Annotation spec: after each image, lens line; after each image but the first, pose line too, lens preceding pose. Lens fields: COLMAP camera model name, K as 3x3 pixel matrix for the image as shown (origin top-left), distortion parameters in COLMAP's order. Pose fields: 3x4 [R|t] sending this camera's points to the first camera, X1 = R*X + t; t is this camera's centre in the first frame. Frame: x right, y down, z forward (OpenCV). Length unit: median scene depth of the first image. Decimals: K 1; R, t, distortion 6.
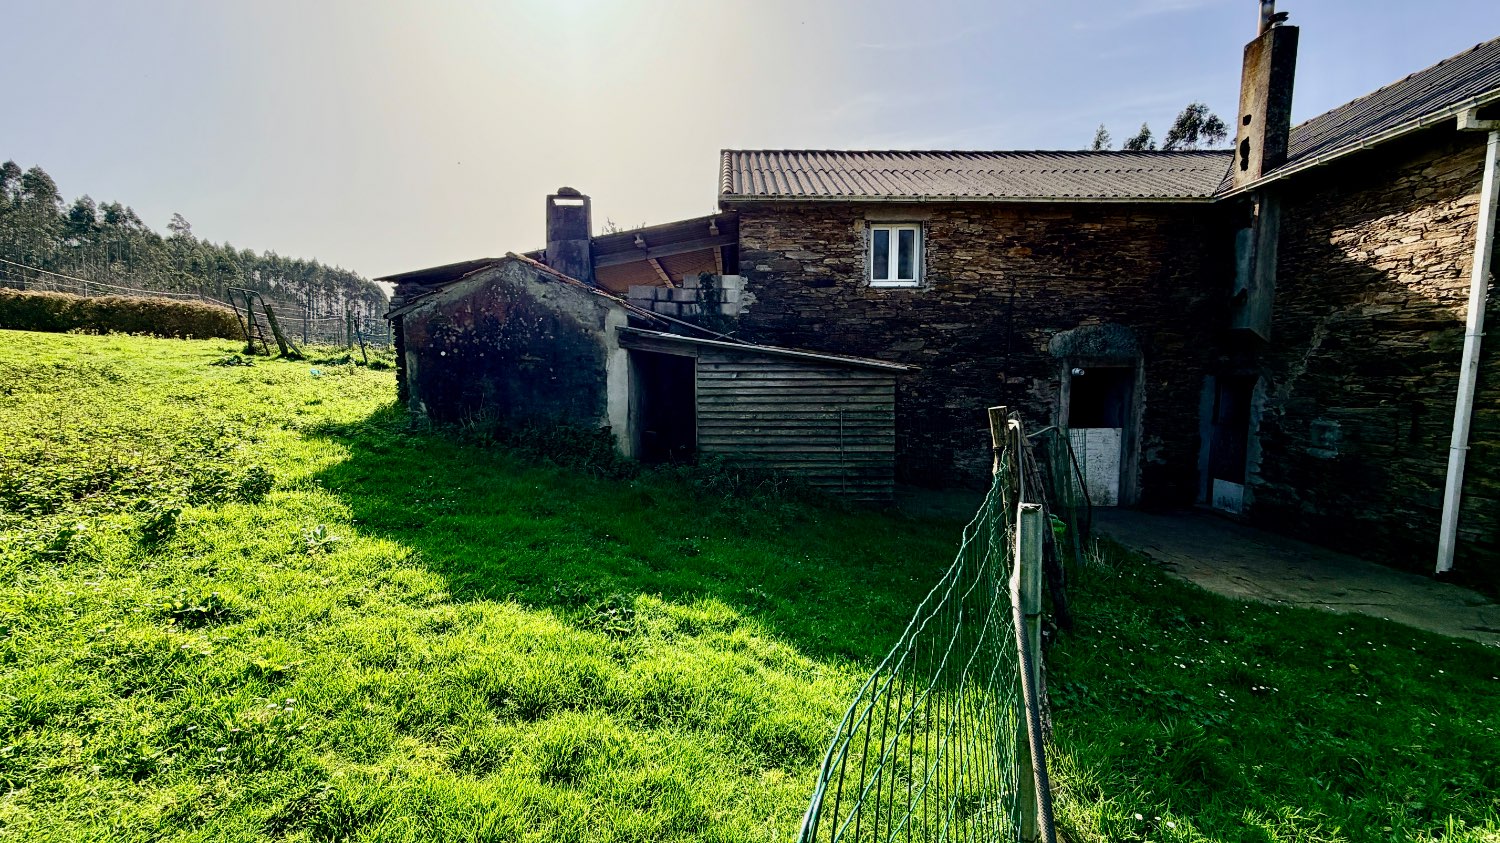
lens RADIAL K [[597.2, 0, 744.7], [0, 597.2, 422.0], [0, 0, 1]] dist [0.000855, 0.000731]
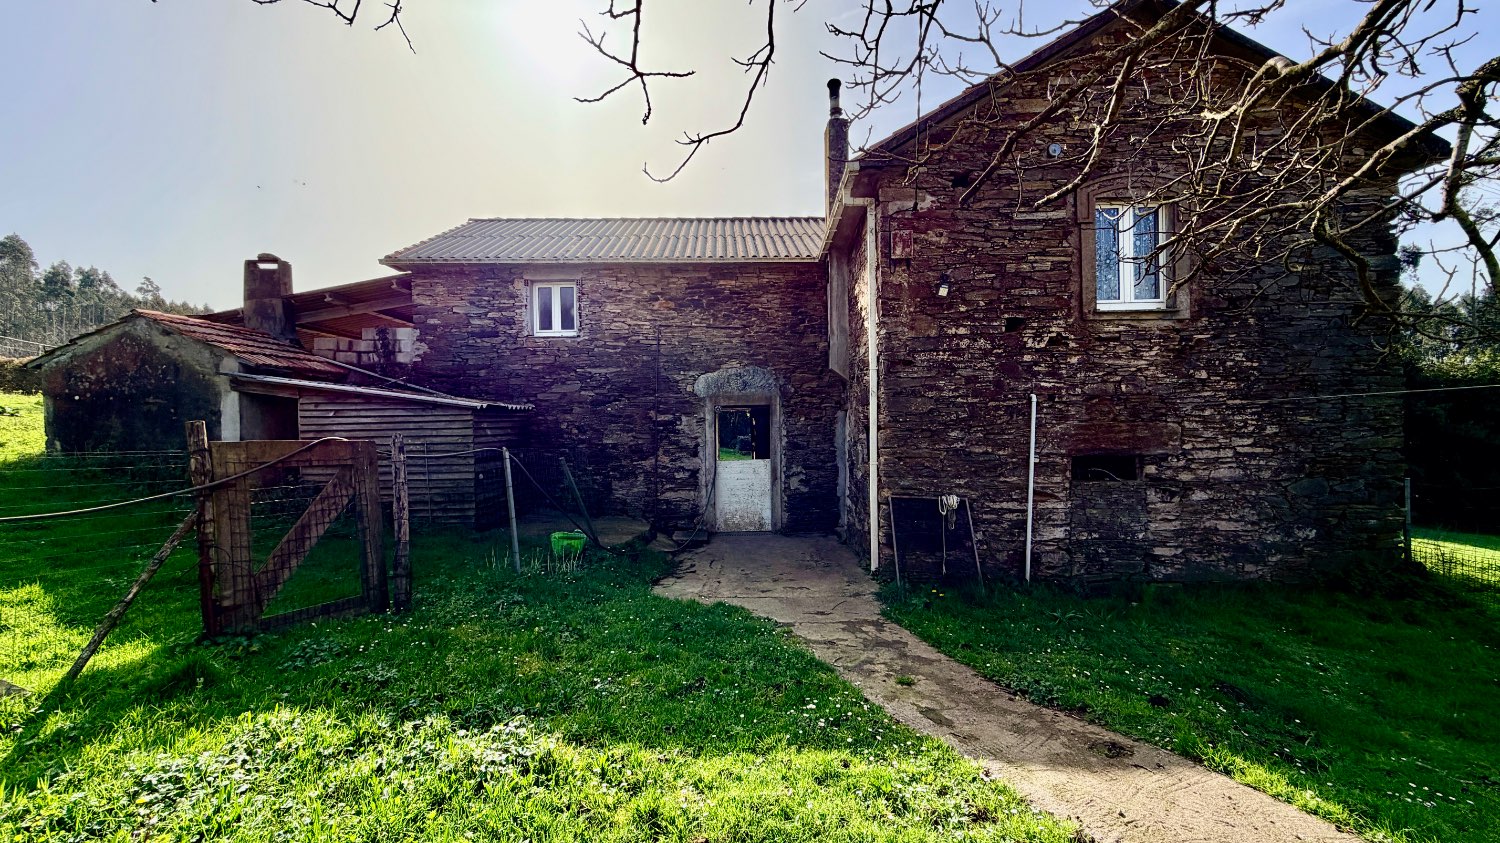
lens RADIAL K [[597.2, 0, 744.7], [0, 597.2, 422.0], [0, 0, 1]] dist [0.000855, 0.000731]
pose [[0.999768, -0.013636, 0.016669, 0.598027], [0.015068, 0.995911, -0.089079, 0.041460], [-0.015386, 0.089309, 0.995885, -0.118007]]
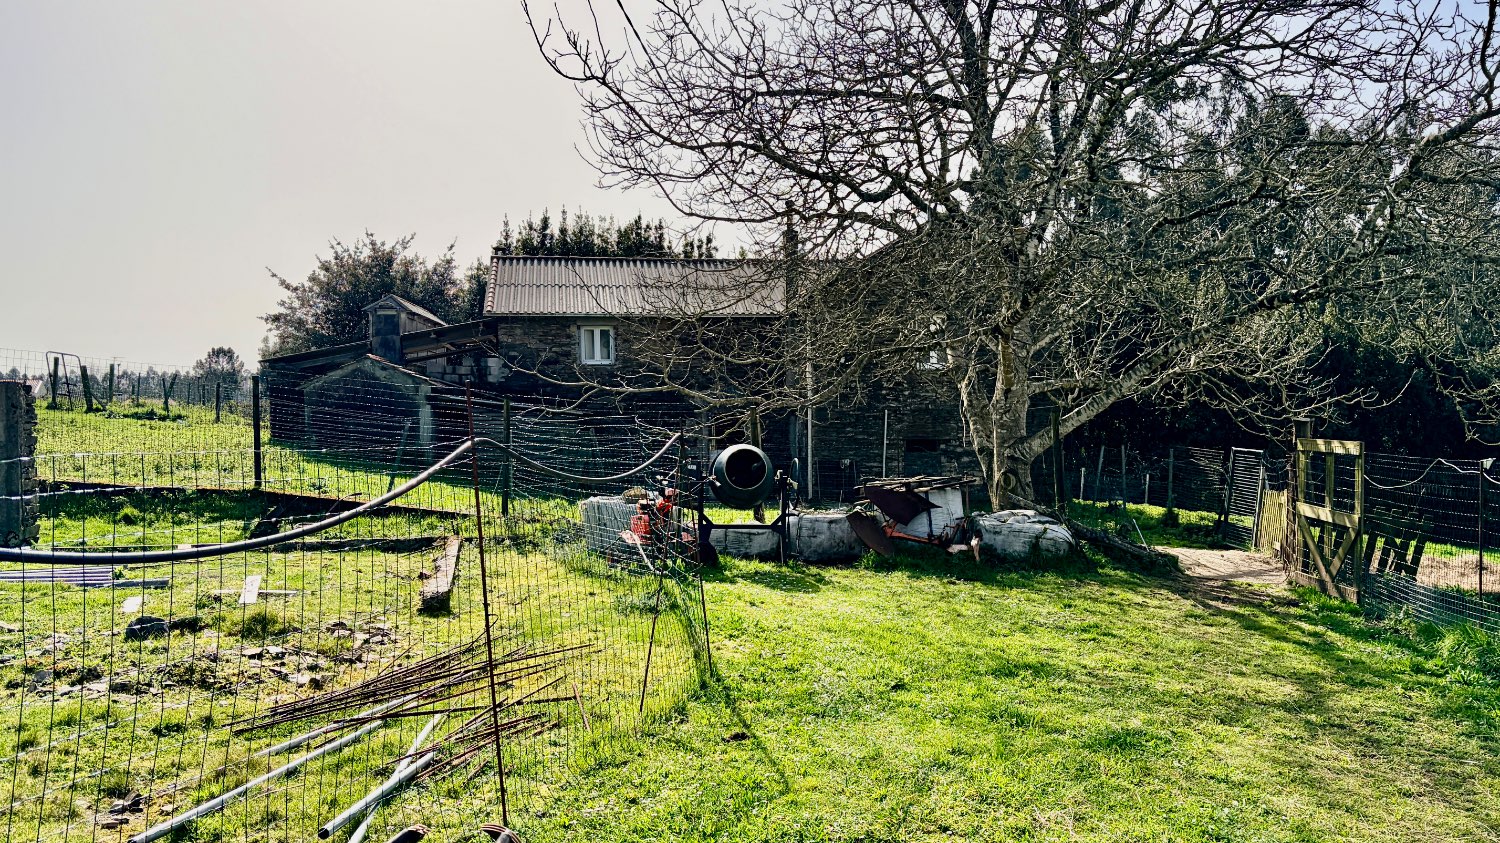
lens RADIAL K [[1143.2, 0, 768.6], [0, 1143.2, 420.7], [0, 0, 1]] dist [0.054917, -0.000945]
pose [[0.989028, -0.013299, 0.147127, 0.255562], [0.026870, 0.995521, -0.090636, 0.224753], [-0.145263, 0.093595, 0.984956, -2.150640]]
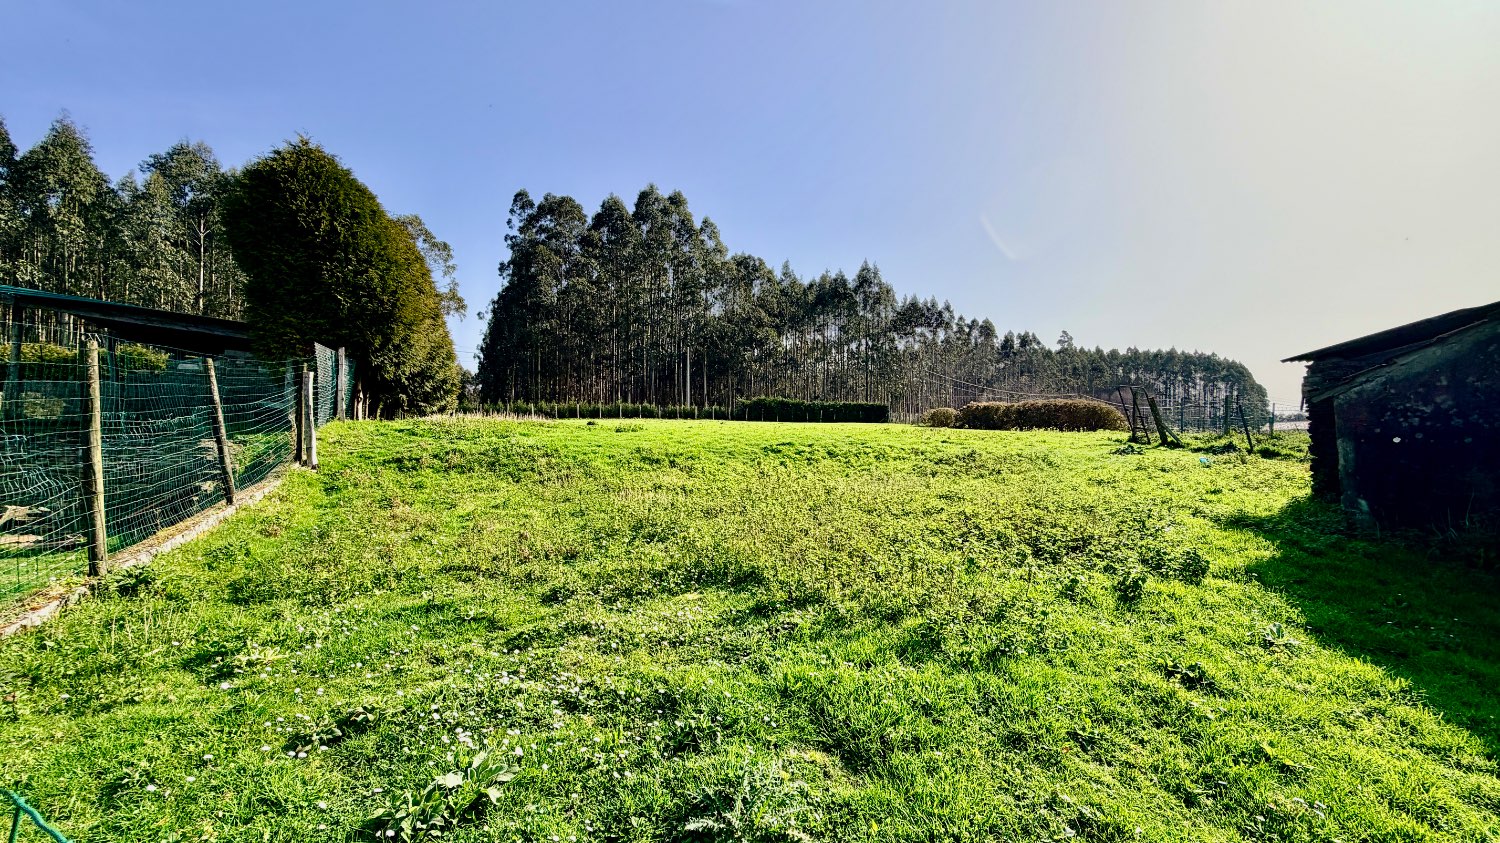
lens RADIAL K [[597.2, 0, 744.7], [0, 597.2, 422.0], [0, 0, 1]] dist [0.000855, 0.000731]
pose [[0.327486, -0.051352, -0.943459, -0.027466], [-0.084369, 0.992944, -0.083331, 0.001474], [0.941082, 0.106888, 0.320843, -0.064580]]
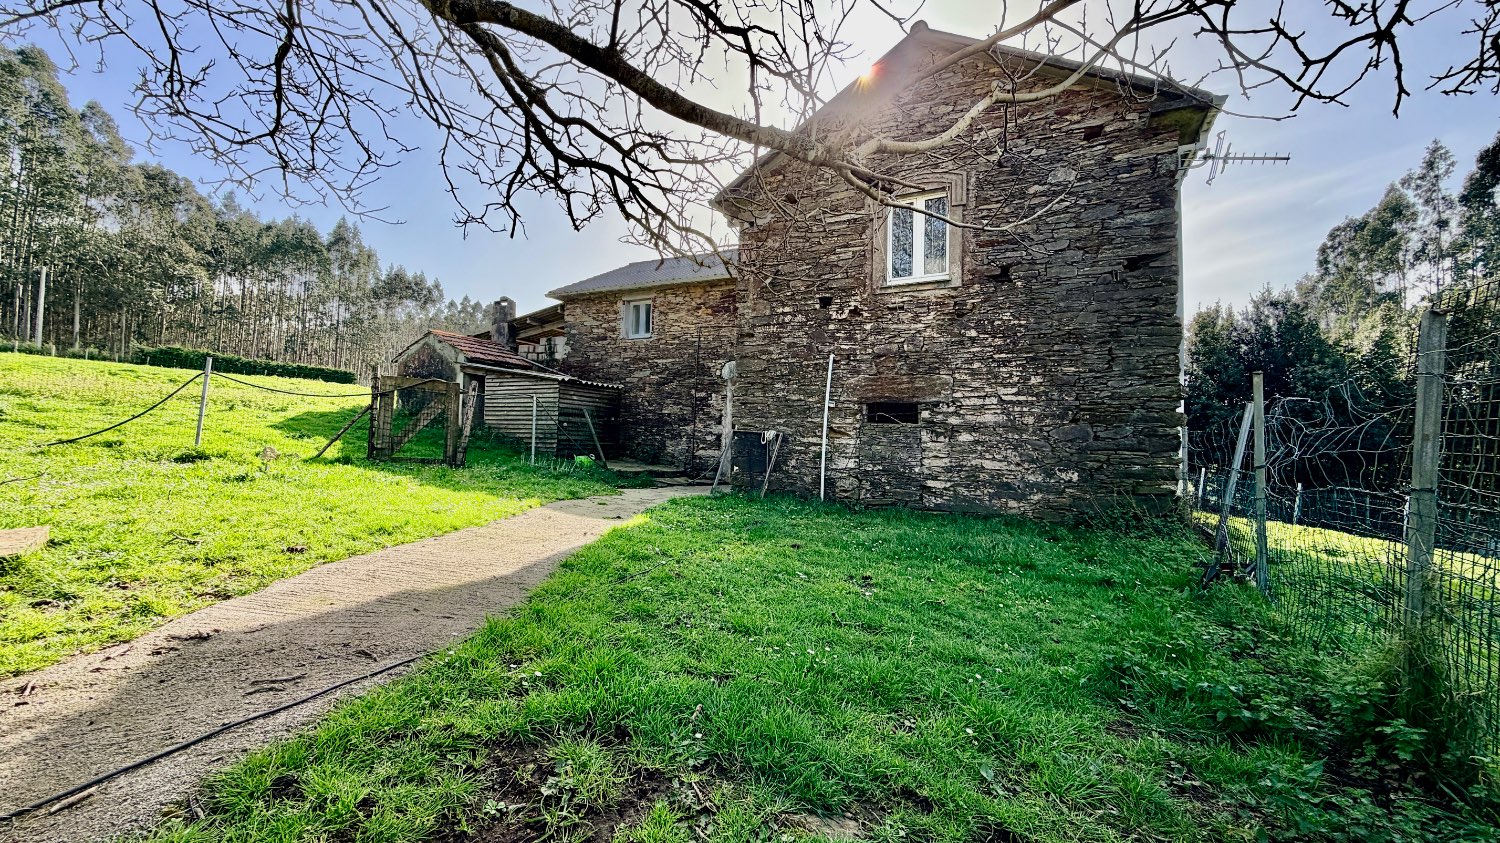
lens RADIAL K [[597.2, 0, 744.7], [0, 597.2, 422.0], [0, 0, 1]] dist [0.000855, 0.000731]
pose [[0.891815, 0.010223, -0.452284, 1.264341], [-0.072671, 0.989999, -0.120916, 0.177306], [0.446524, 0.140703, 0.883639, -0.279508]]
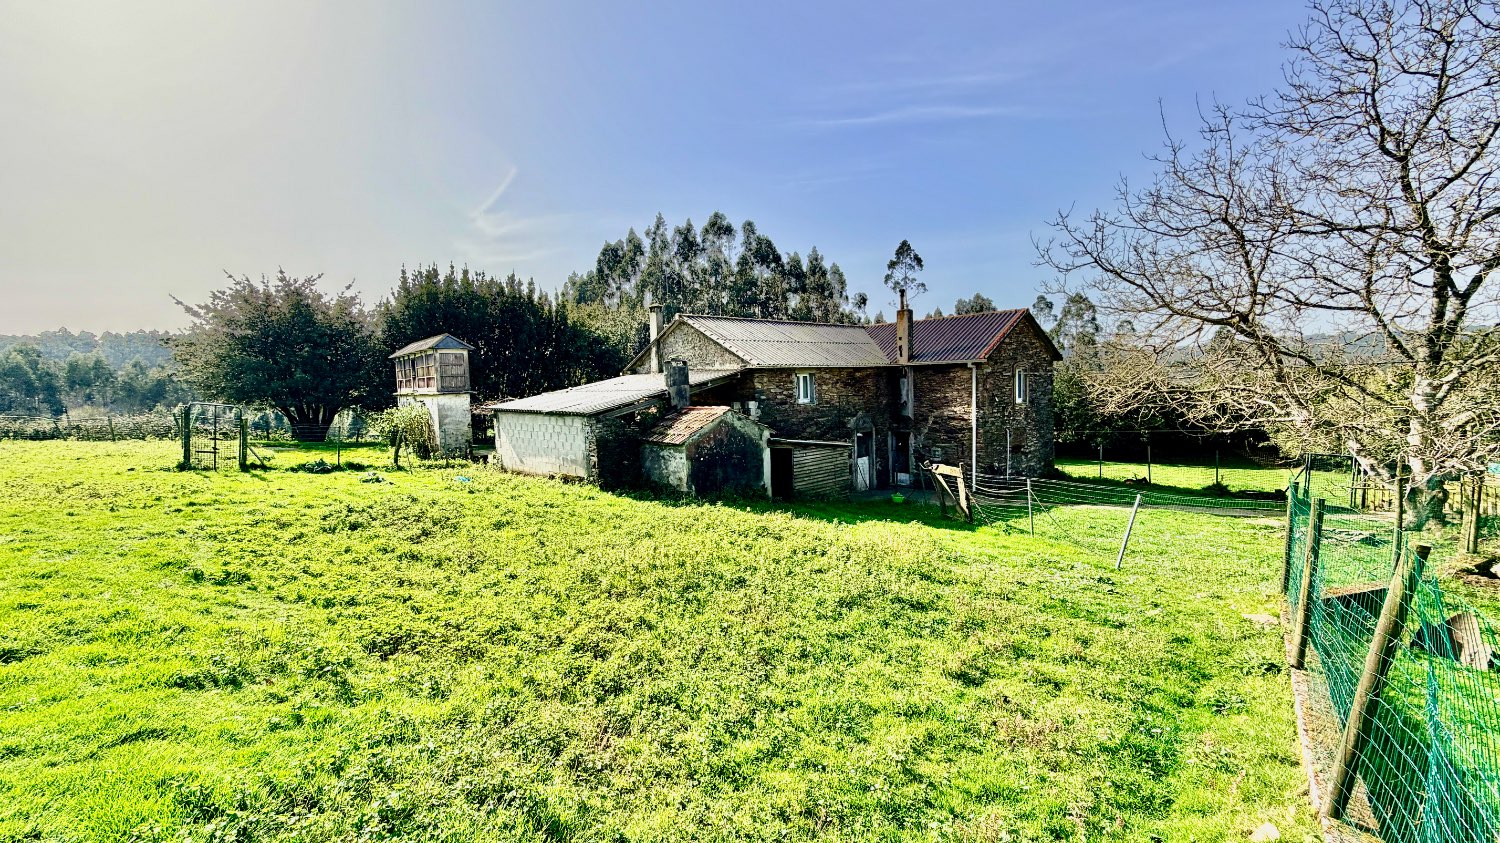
lens RADIAL K [[591.4, 0, 741.3], [0, 591.4, 418.4], [0, 0, 1]] dist [0.000228, 0.000127]
pose [[0.741331, -0.064444, 0.668038, -1.370126], [0.093752, 0.995563, -0.007998, -0.176810], [-0.664559, 0.068559, 0.744084, -0.441986]]
